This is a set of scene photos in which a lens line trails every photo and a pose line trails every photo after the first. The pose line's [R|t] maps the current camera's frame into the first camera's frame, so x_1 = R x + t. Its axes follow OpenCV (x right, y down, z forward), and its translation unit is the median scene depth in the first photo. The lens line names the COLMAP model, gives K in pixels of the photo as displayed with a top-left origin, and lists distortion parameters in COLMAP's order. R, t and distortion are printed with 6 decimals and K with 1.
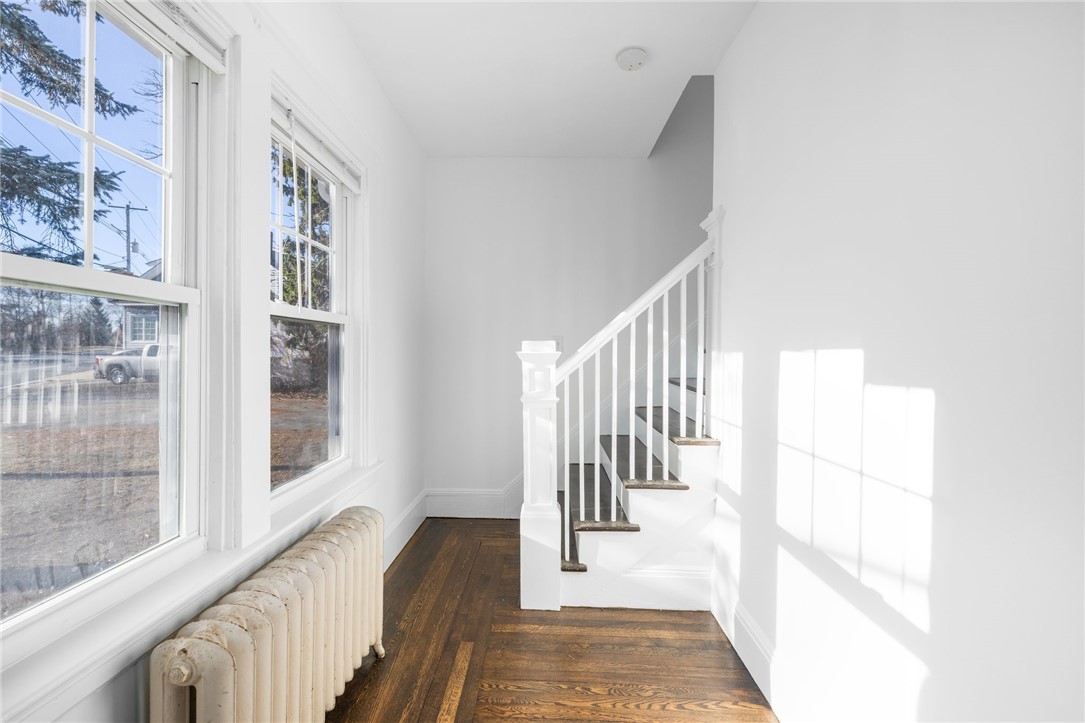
lens RADIAL K [[463.3, 0, 541.8], [0, 463.3, 353.8], [0, 0, 1]] dist [-0.000799, -0.000429]
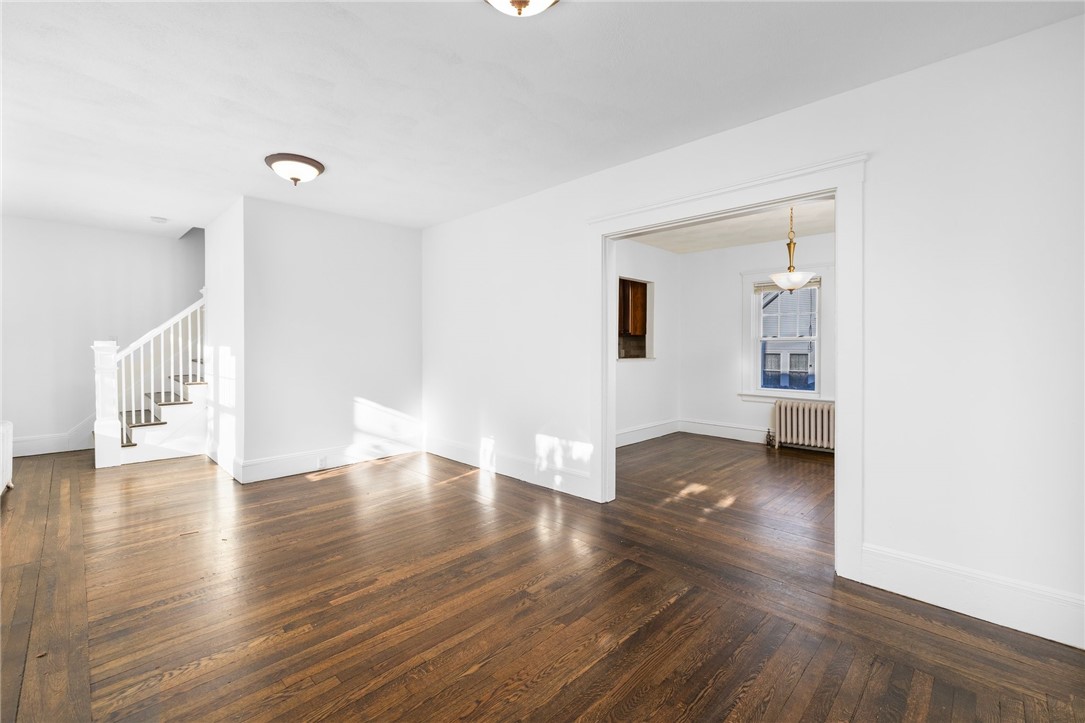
lens RADIAL K [[463.3, 0, 541.8], [0, 463.3, 353.8], [0, 0, 1]] dist [-0.000799, -0.000429]
pose [[0.683802, -0.014569, 0.729523, -0.184976], [-0.000878, 0.999783, 0.020789, -0.014677], [-0.729668, -0.014856, 0.683641, -1.890366]]
